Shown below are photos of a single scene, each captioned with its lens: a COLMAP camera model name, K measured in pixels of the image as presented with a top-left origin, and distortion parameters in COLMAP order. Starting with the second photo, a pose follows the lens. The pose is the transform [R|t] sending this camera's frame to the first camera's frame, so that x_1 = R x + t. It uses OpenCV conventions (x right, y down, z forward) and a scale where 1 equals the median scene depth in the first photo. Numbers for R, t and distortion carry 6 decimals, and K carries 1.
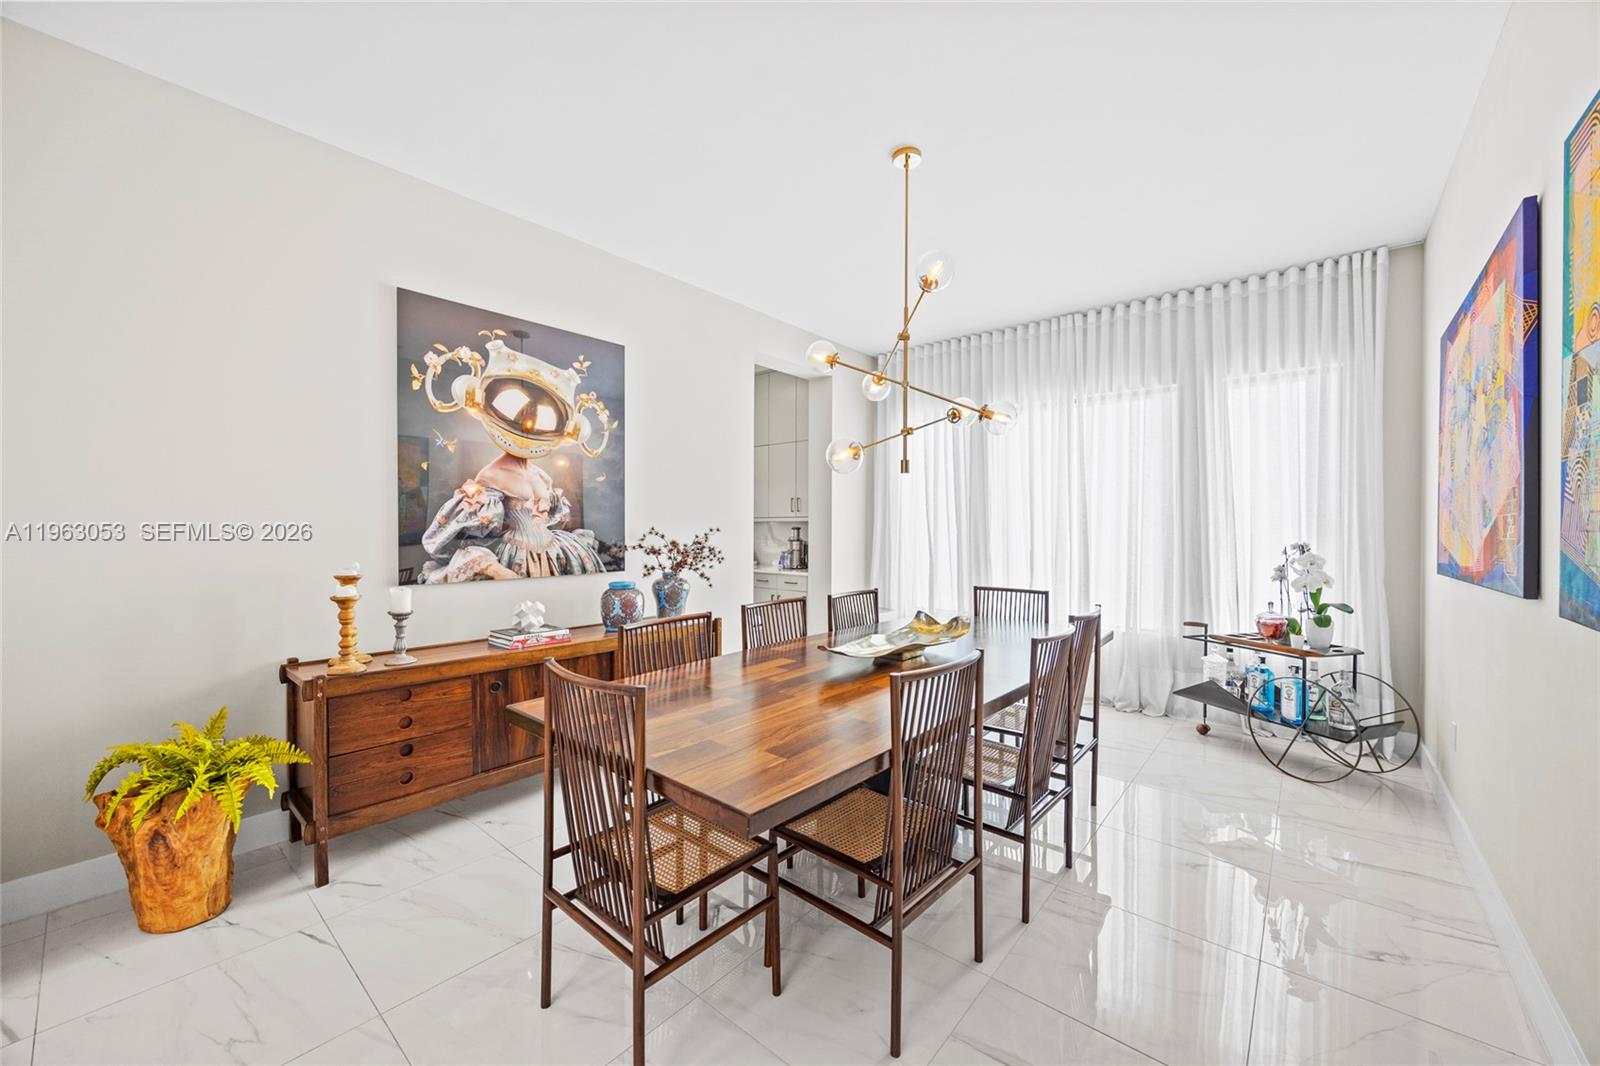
lens RADIAL K [[608.0, 0, 804.0], [0, 608.0, 533.4], [0, 0, 1]] dist [-0.003798, -0.000405]
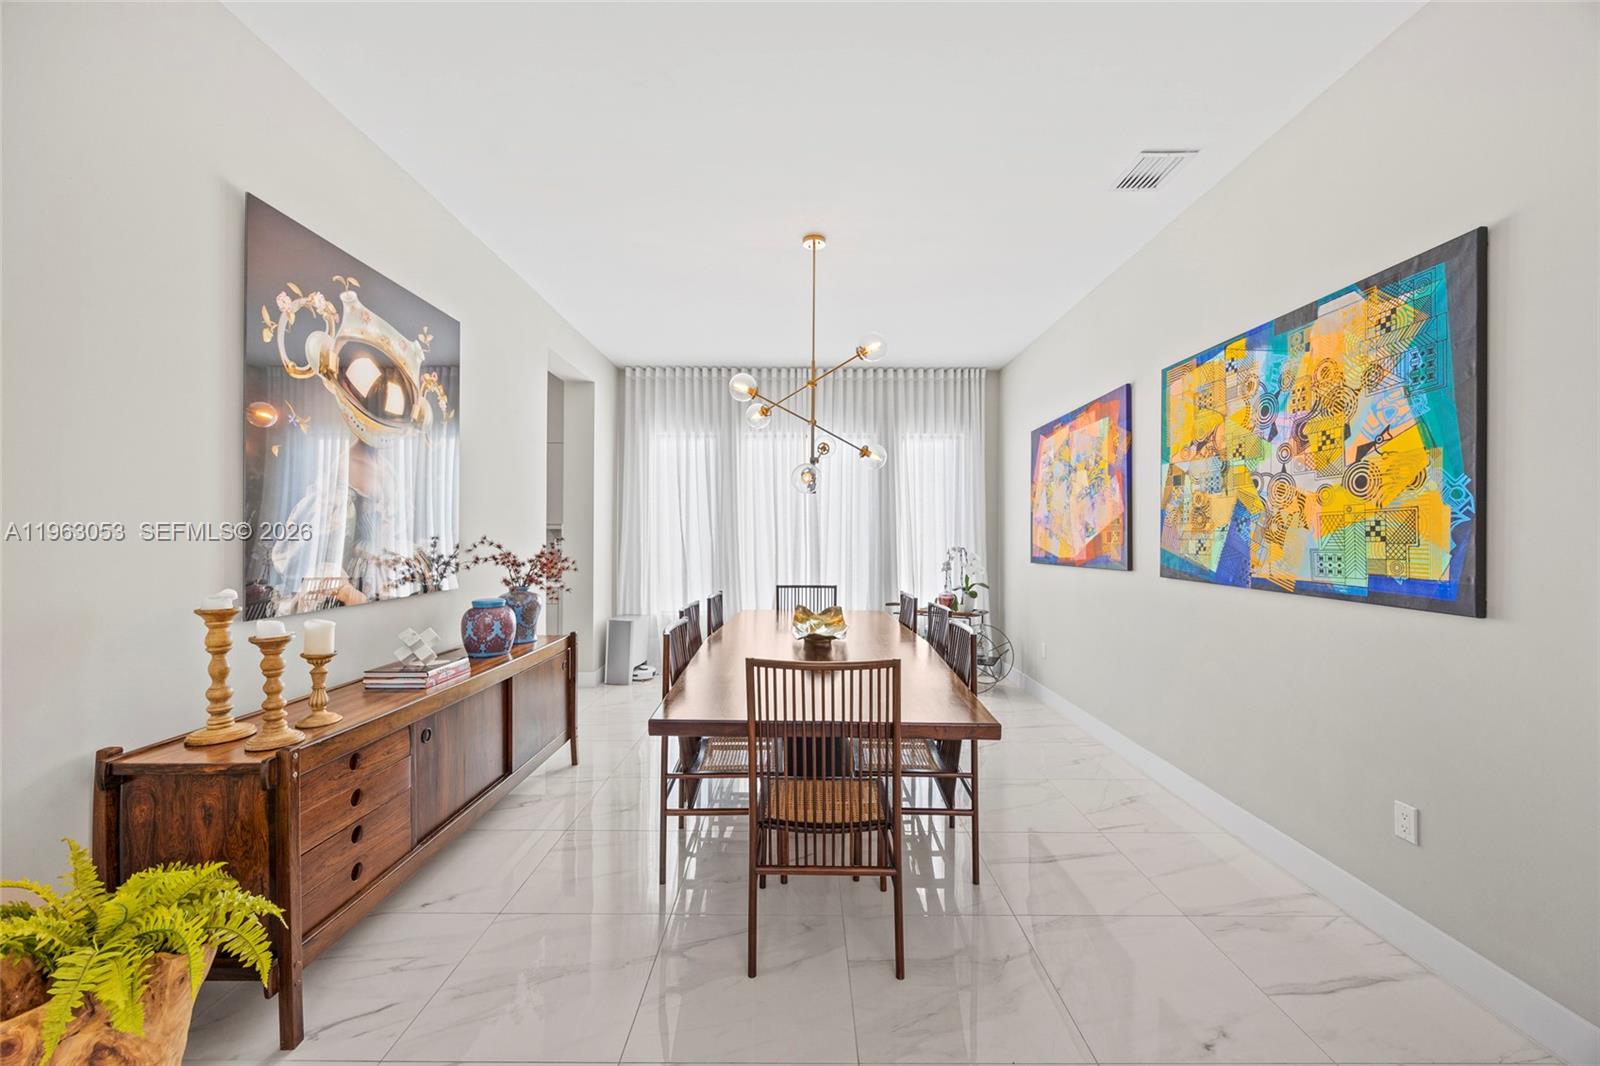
lens RADIAL K [[608.0, 0, 807.0], [0, 608.0, 534.0], [0, 0, 1]] dist [-0.003798, -0.000405]
pose [[0.762432, 0.003084, 0.647061, -0.563103], [0.003518, 0.999954, -0.008911, -0.004199], [-0.647059, 0.009071, 0.762386, 0.050799]]
